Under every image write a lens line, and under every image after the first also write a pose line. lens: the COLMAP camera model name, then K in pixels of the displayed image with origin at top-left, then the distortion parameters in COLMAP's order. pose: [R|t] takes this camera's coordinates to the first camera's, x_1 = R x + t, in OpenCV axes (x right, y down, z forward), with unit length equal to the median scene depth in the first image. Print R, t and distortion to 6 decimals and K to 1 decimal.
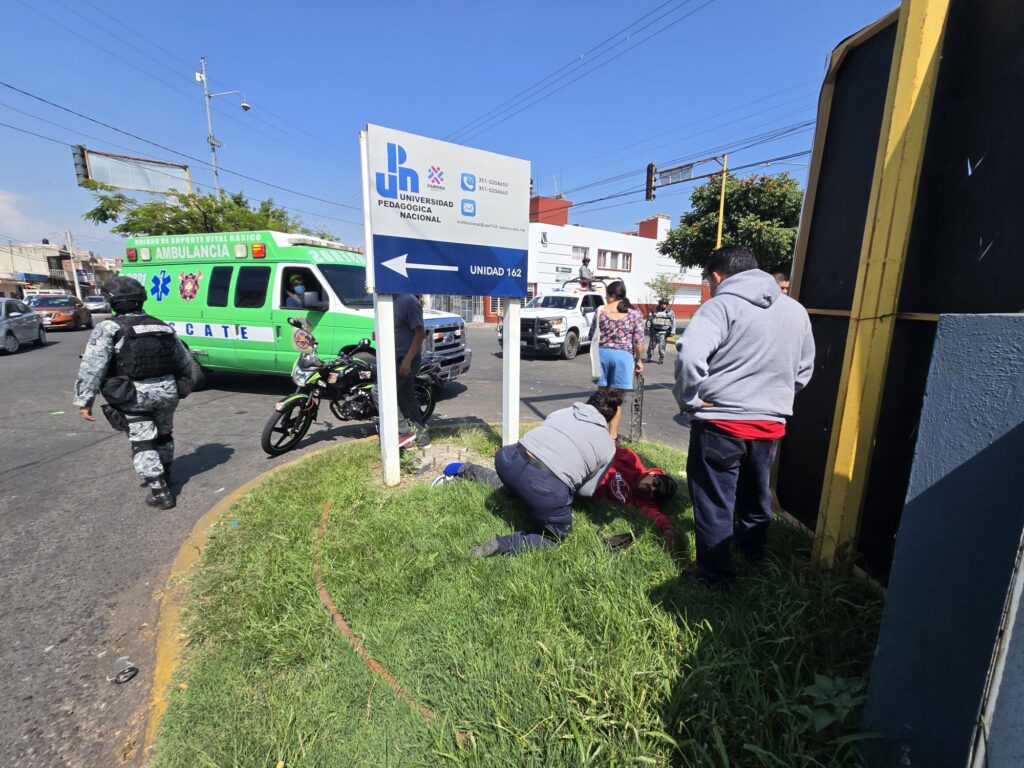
lens RADIAL K [[445.4, 0, 511.3], [0, 445.4, 386.6], [0, 0, 1]] dist [-0.003744, -0.000561]
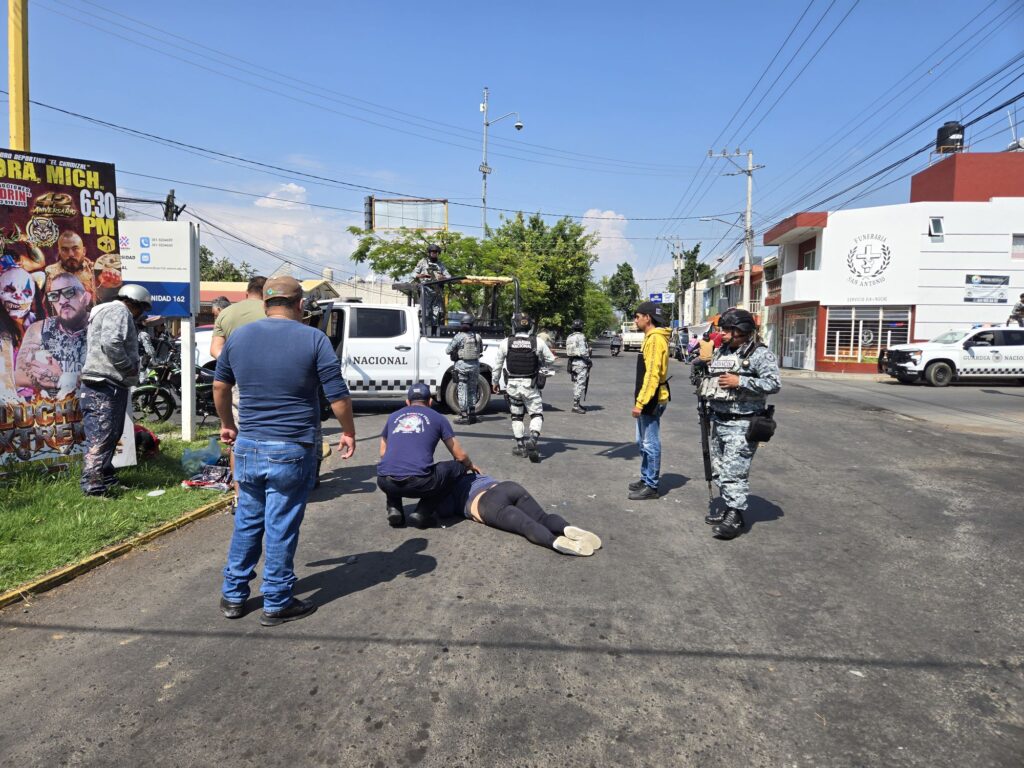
lens RADIAL K [[697.8, 0, 513.5], [0, 697.8, 379.4], [0, 0, 1]] dist [0.011737, -0.000088]
pose [[0.722306, 0.045550, -0.690072, 0.531453], [-0.138242, 0.987200, -0.079537, 0.004544], [0.677616, 0.152847, 0.719357, 0.042511]]
